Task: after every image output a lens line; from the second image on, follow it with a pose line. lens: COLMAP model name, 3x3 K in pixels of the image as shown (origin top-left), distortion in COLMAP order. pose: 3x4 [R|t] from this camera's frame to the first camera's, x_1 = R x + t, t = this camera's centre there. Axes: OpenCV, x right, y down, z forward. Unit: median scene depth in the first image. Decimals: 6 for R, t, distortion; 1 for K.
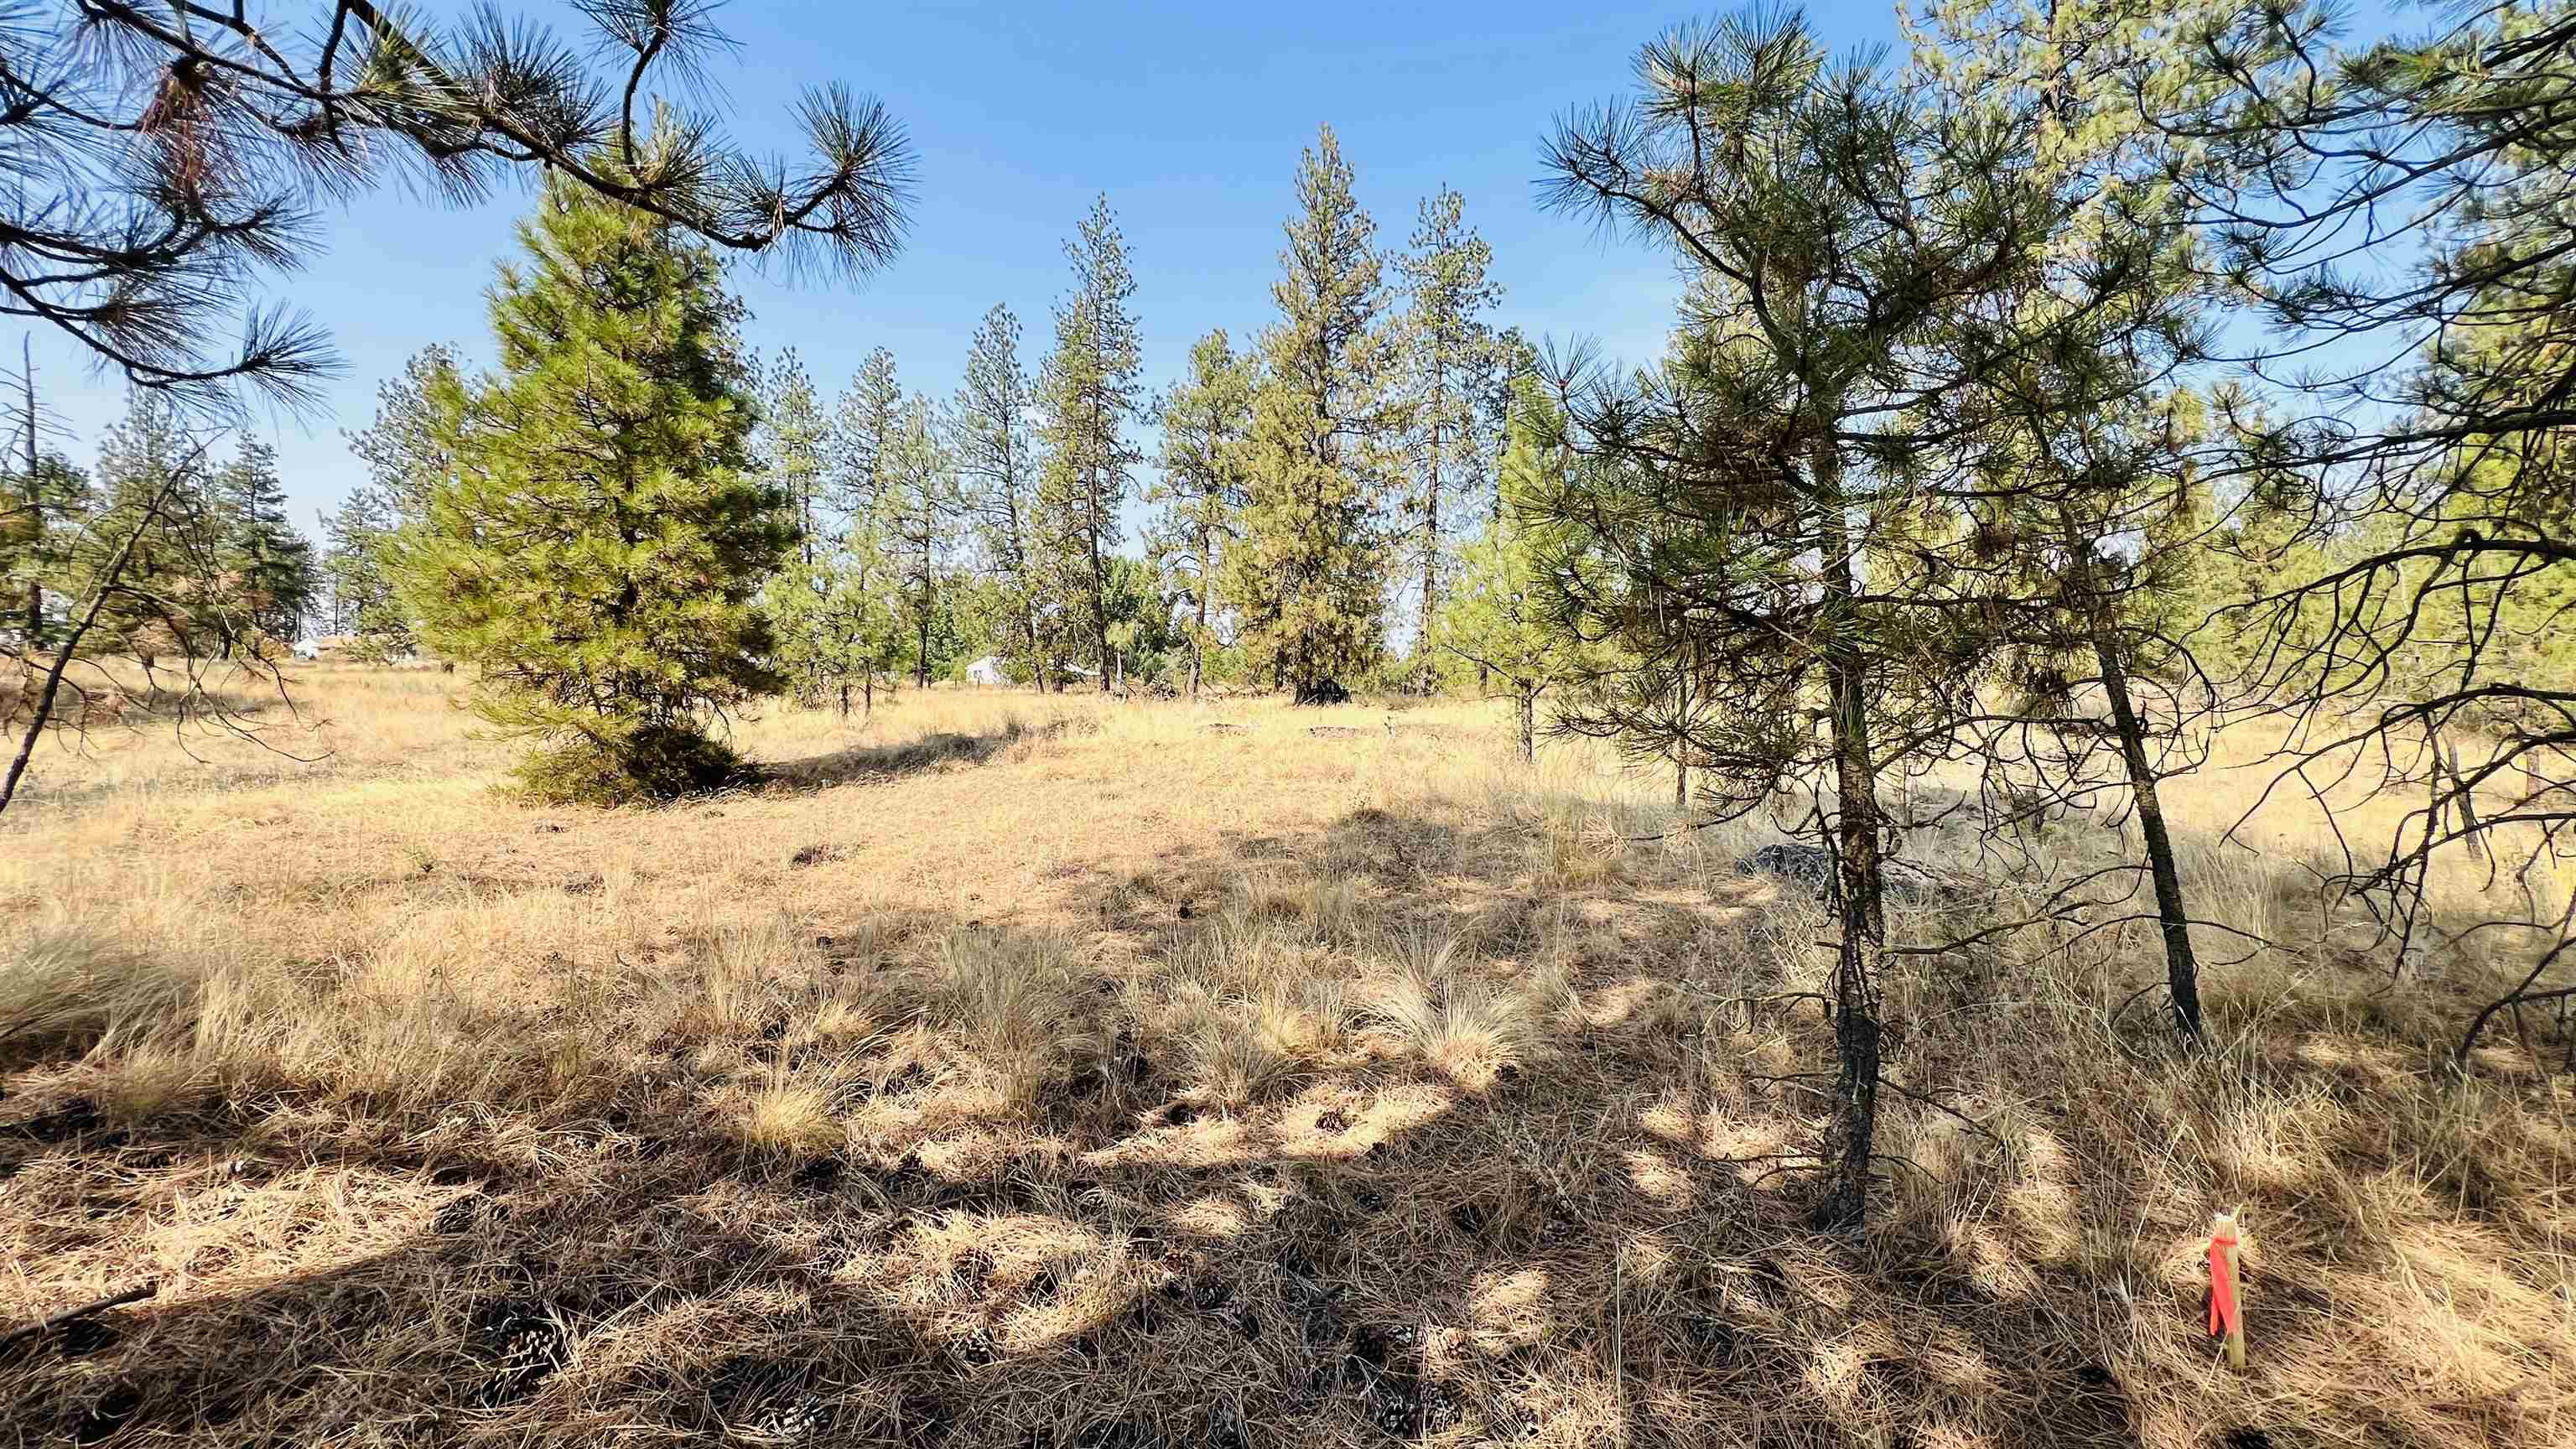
lens RADIAL K [[1021.1, 0, 1290.9], [0, 1021.1, 722.2], [0, 0, 1]] dist [0.000015, 0.000250]
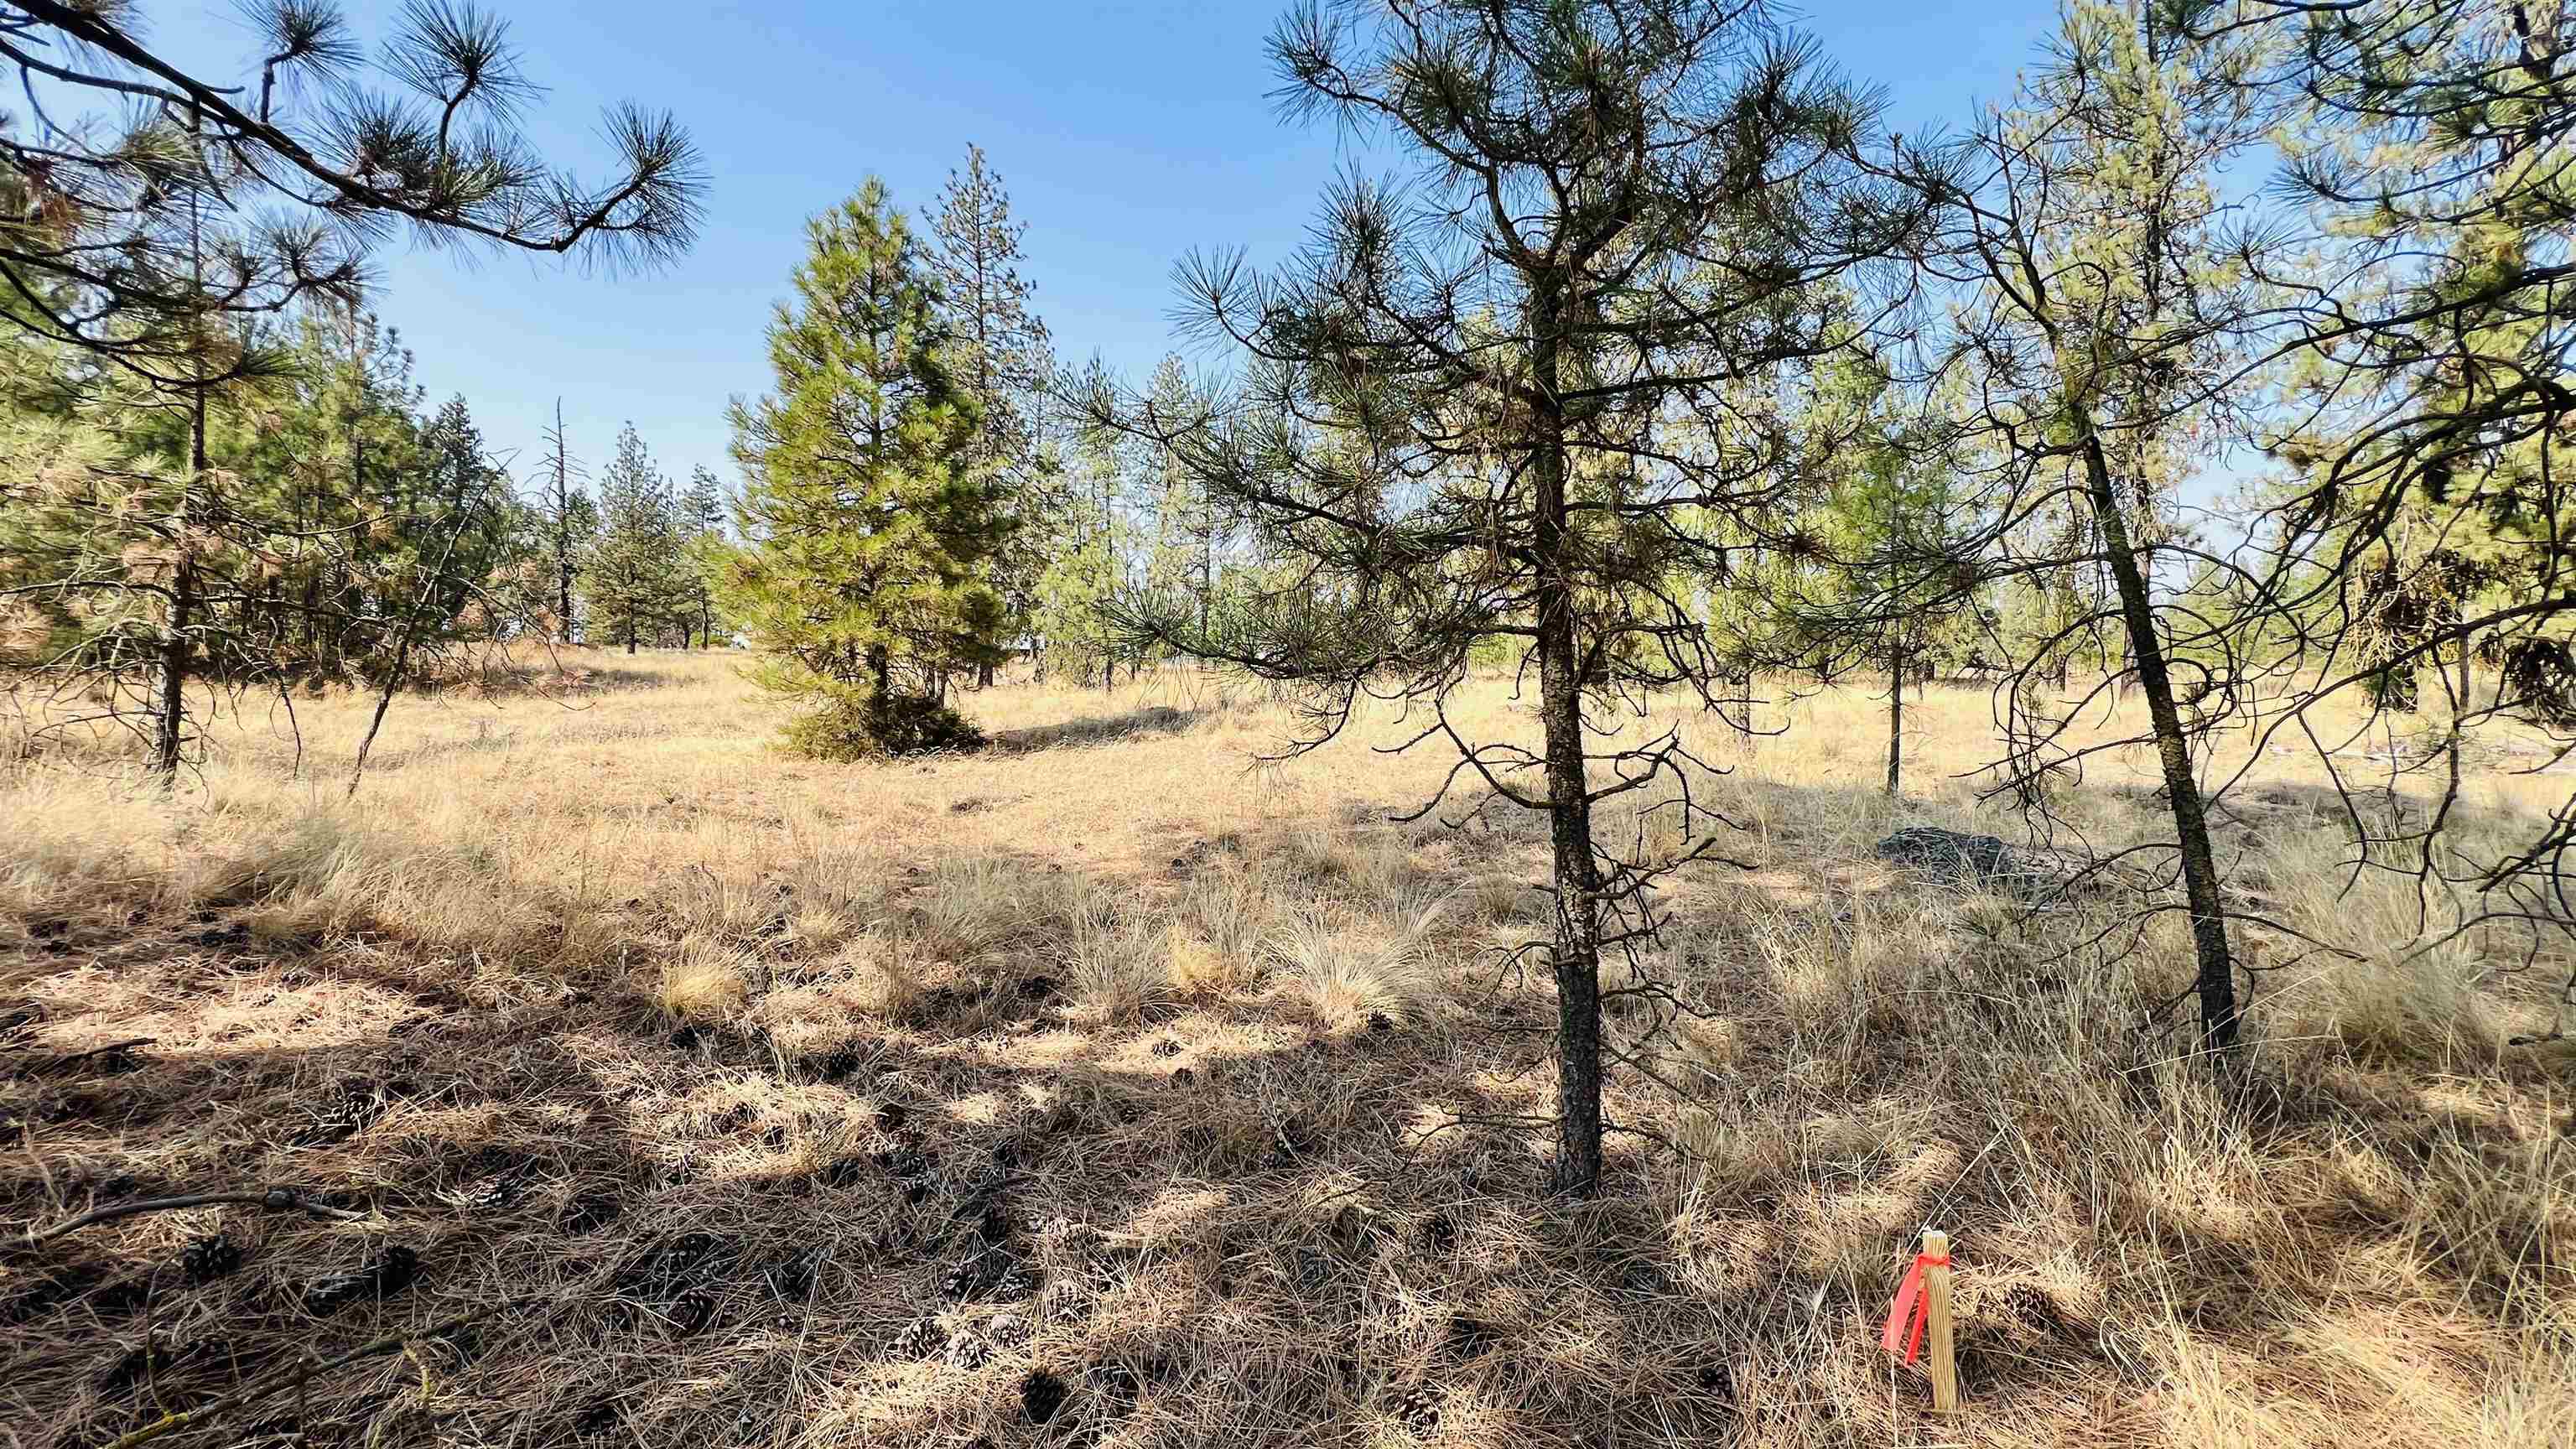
lens RADIAL K [[1021.1, 0, 1293.6], [0, 1021.1, 720.1], [0, 0, 1]] dist [0.000015, 0.000250]
pose [[0.961806, 0.013626, -0.273392, 0.135892], [-0.010356, 0.999857, 0.013398, 0.014257], [0.273535, -0.010055, 0.961809, 0.014166]]
